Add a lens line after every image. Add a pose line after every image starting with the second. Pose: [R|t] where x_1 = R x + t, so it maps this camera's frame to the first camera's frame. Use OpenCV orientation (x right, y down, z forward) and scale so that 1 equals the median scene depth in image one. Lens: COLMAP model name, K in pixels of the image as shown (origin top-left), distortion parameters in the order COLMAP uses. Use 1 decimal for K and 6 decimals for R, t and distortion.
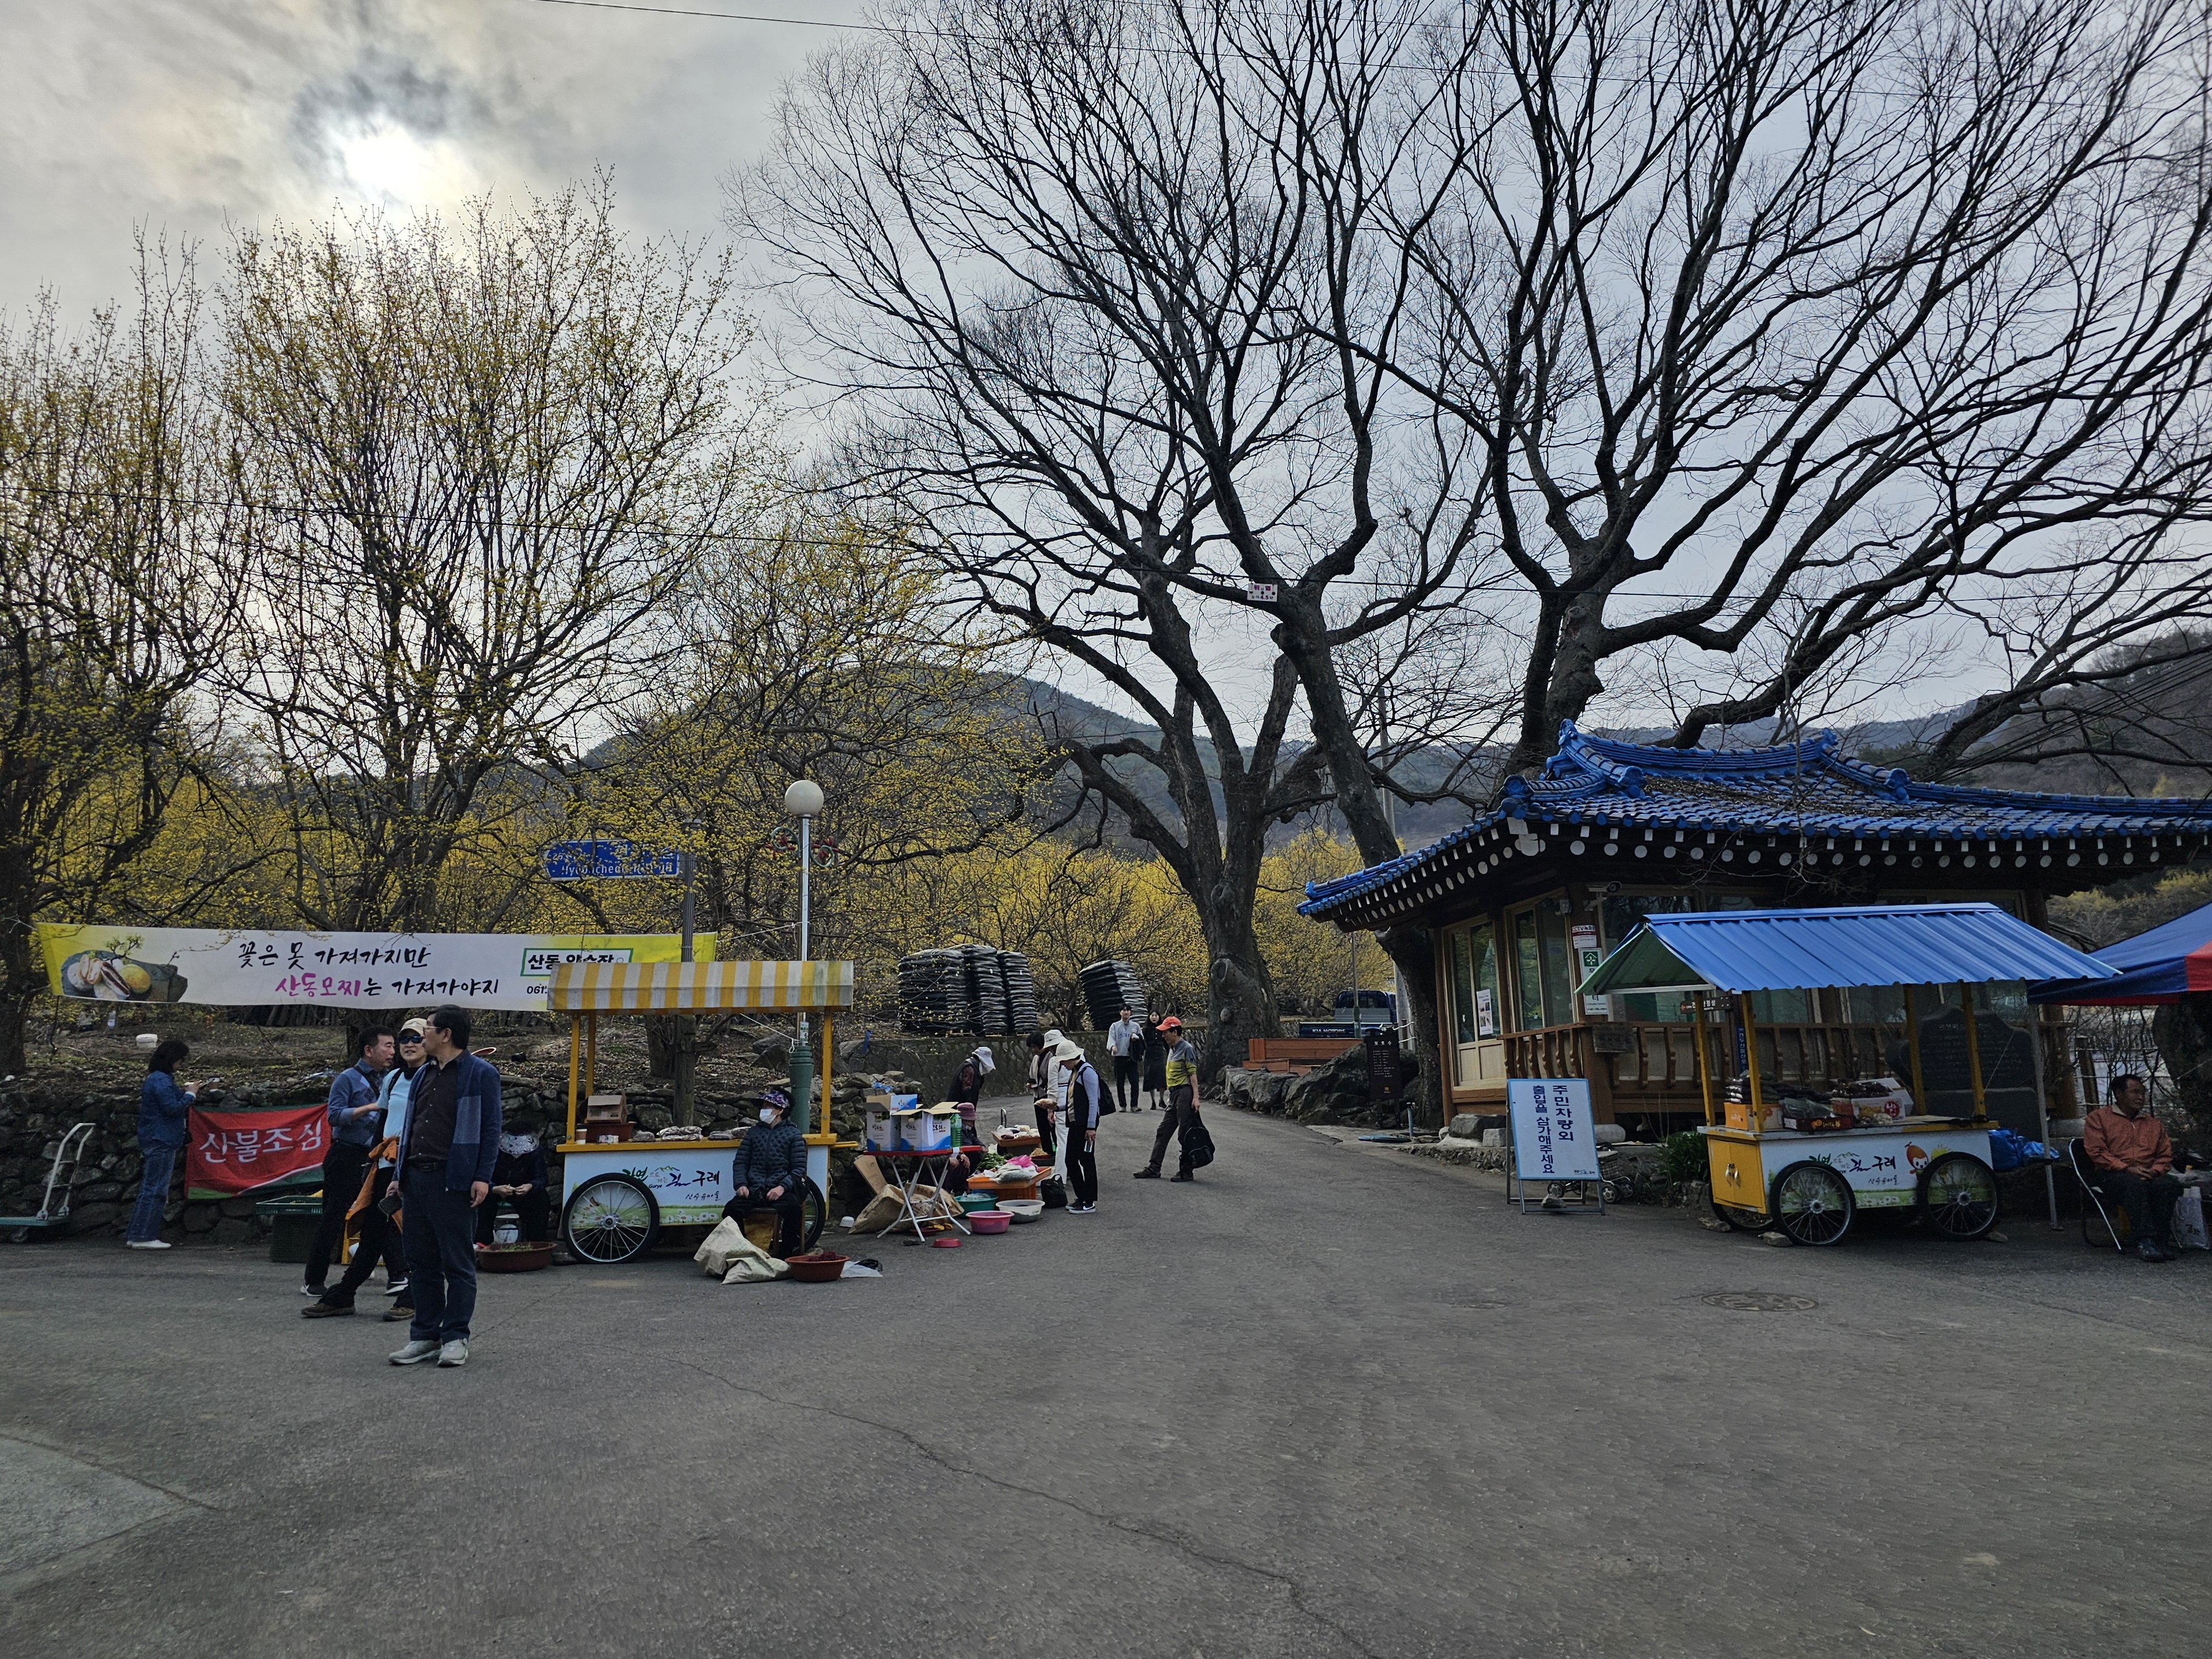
lens RADIAL K [[1478.4, 0, 1106.0], [0, 1478.4, 829.5], [0, 0, 1]] dist [0.144578, -0.000178]
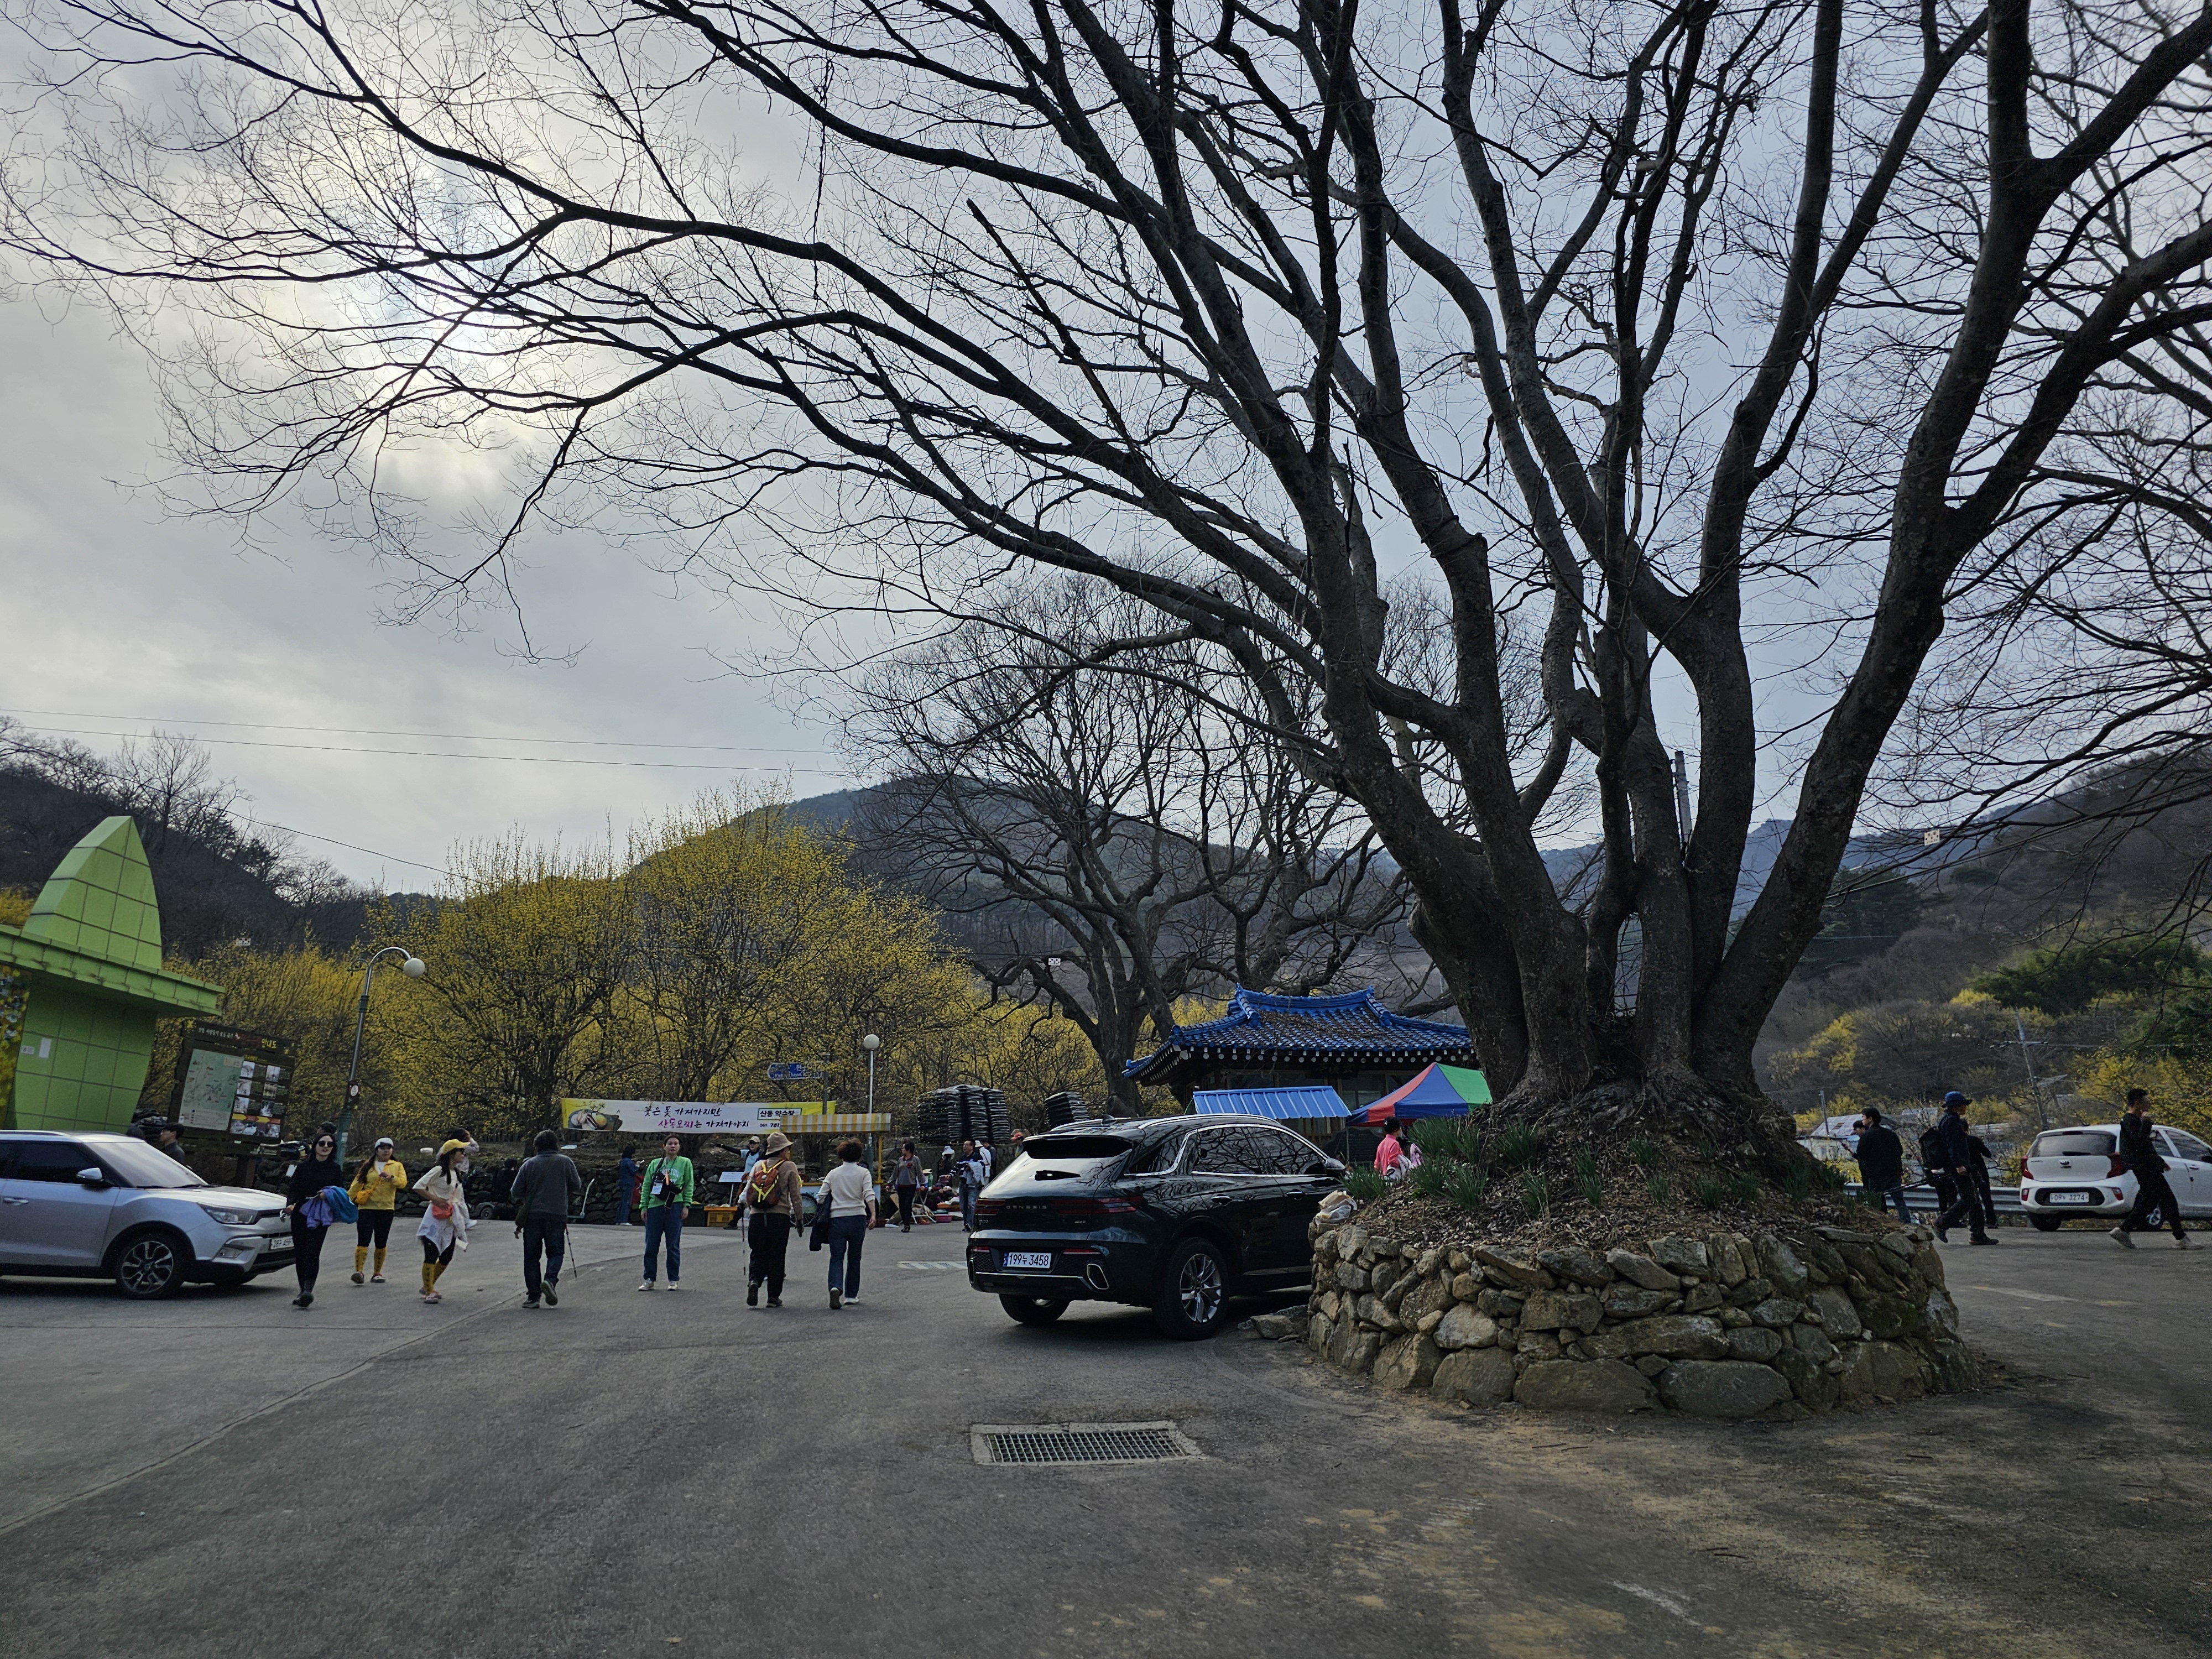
lens RADIAL K [[1478.4, 0, 1106.0], [0, 1478.4, 829.5], [0, 0, 1]] dist [0.144578, -0.000178]
pose [[0.999602, -0.010243, -0.026289, 0.238141], [0.008325, 0.997367, -0.072047, -0.185103], [0.026958, 0.071799, 0.997055, -1.385595]]
